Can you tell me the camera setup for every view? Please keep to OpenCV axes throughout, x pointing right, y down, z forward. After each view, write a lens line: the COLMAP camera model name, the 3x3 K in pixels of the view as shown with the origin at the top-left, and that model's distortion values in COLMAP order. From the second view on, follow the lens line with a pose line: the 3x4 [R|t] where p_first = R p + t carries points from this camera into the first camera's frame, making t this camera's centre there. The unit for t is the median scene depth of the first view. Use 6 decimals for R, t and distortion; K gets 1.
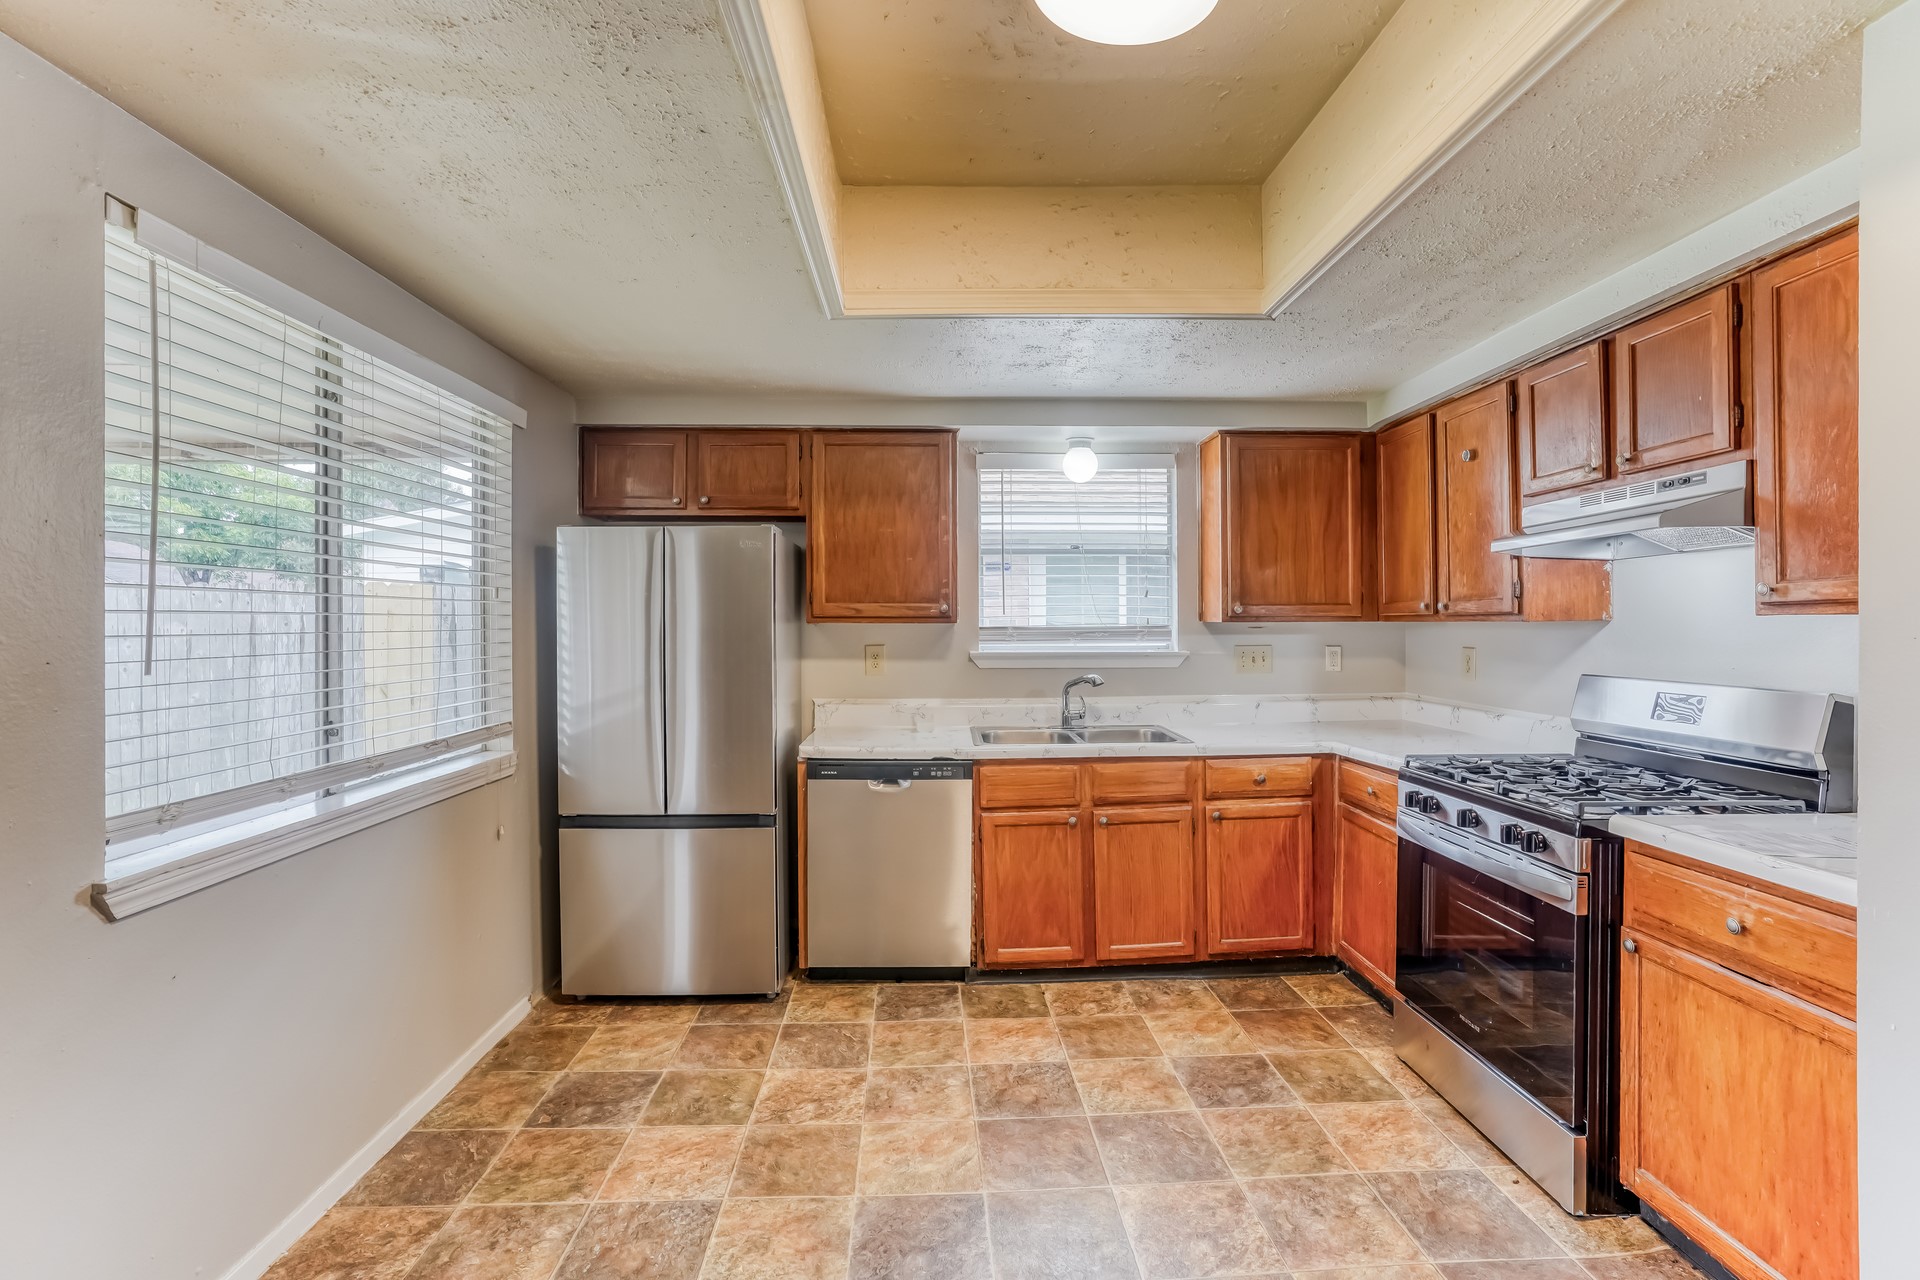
lens RADIAL K [[893.3, 0, 952.6], [0, 893.3, 597.9], [0, 0, 1]] dist [-0.057906, 0.031595]
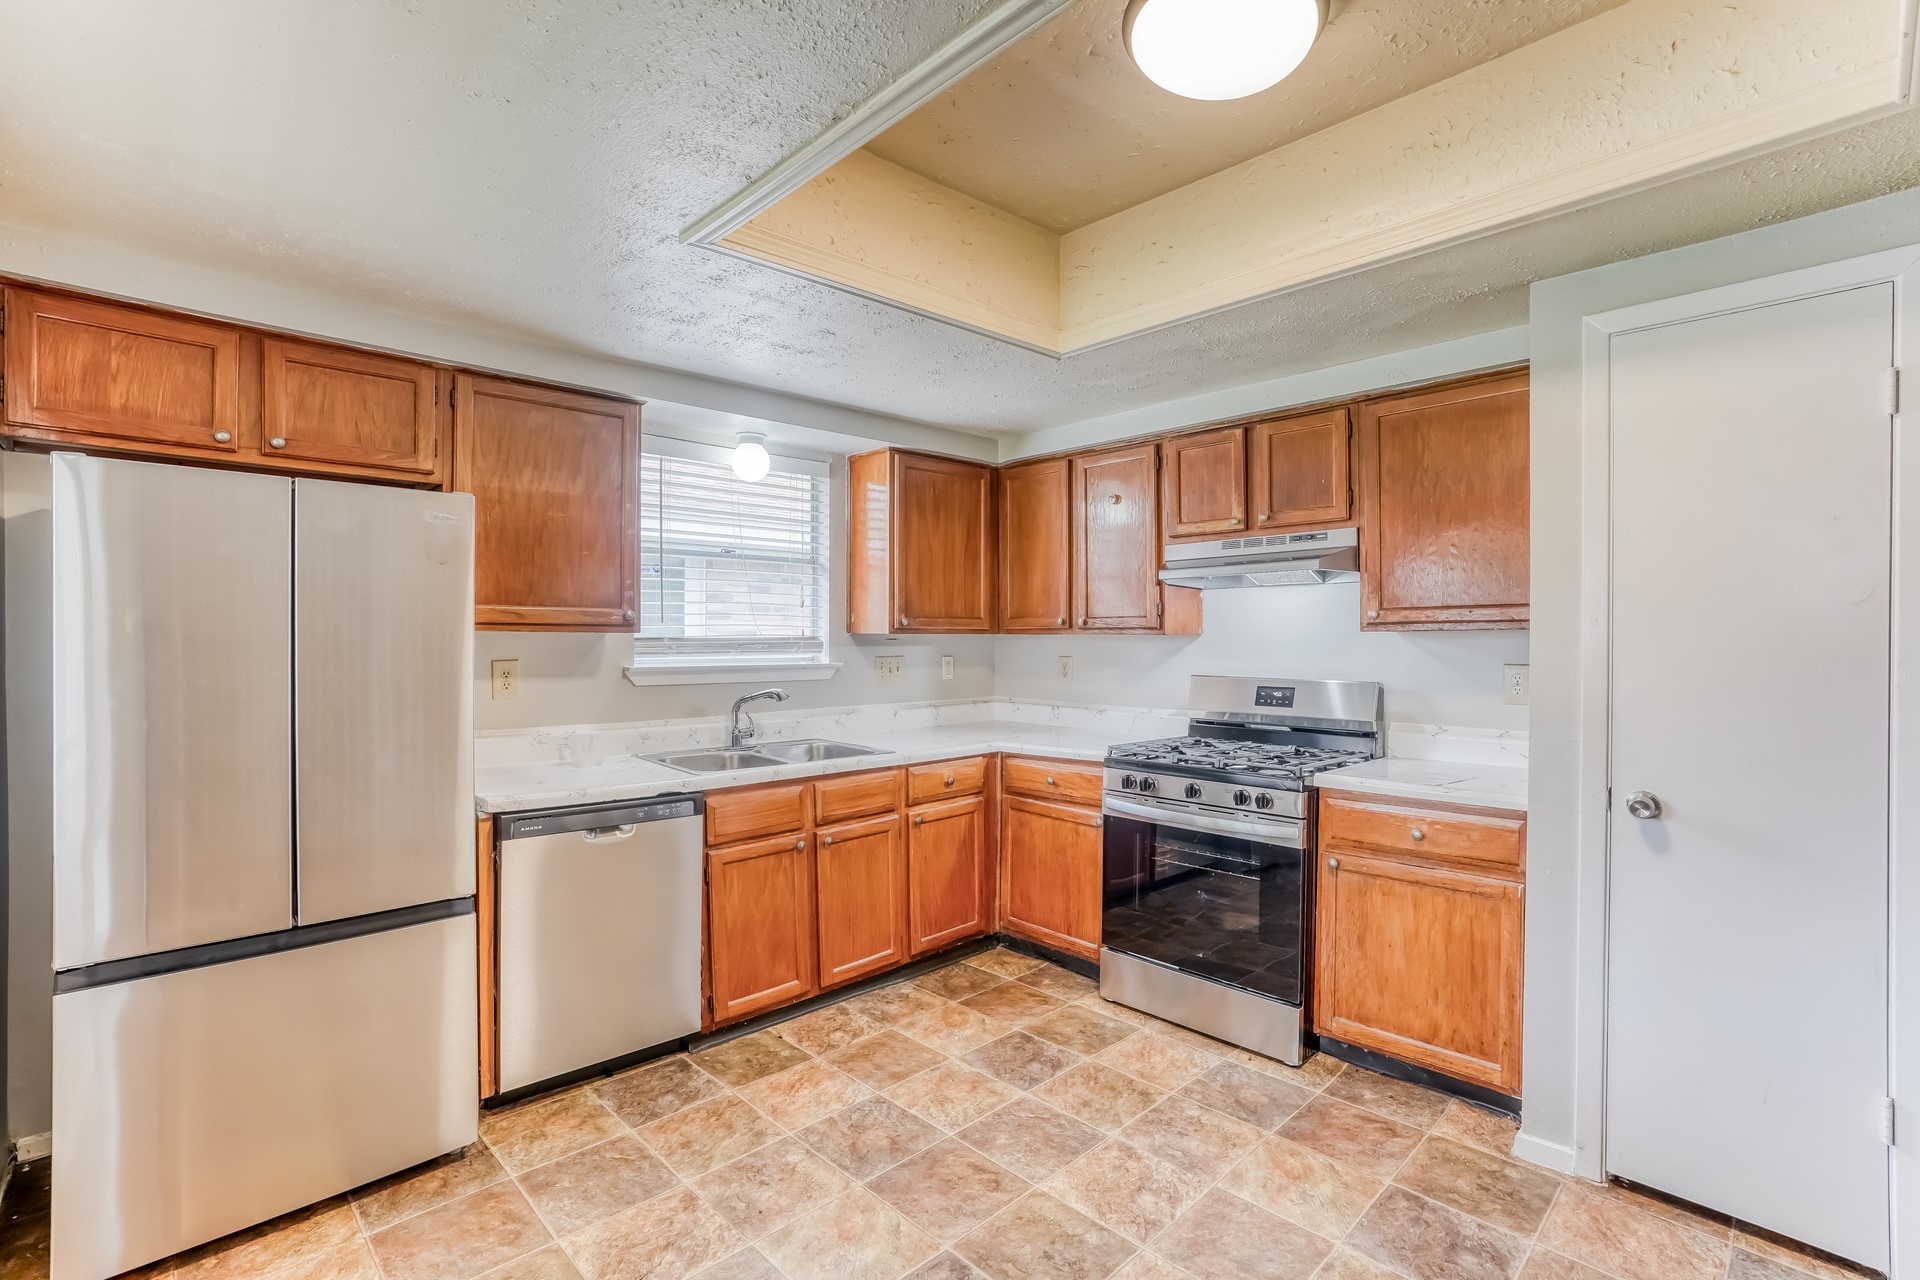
lens RADIAL K [[895.1, 0, 955.0], [0, 895.1, 621.0], [0, 0, 1]] dist [-0.057883, 0.033643]
pose [[0.743682, 0.016255, 0.668336, -0.375399], [-0.024335, 0.999700, 0.002764, 0.008917], [-0.668090, -0.018320, 0.743855, 0.202289]]
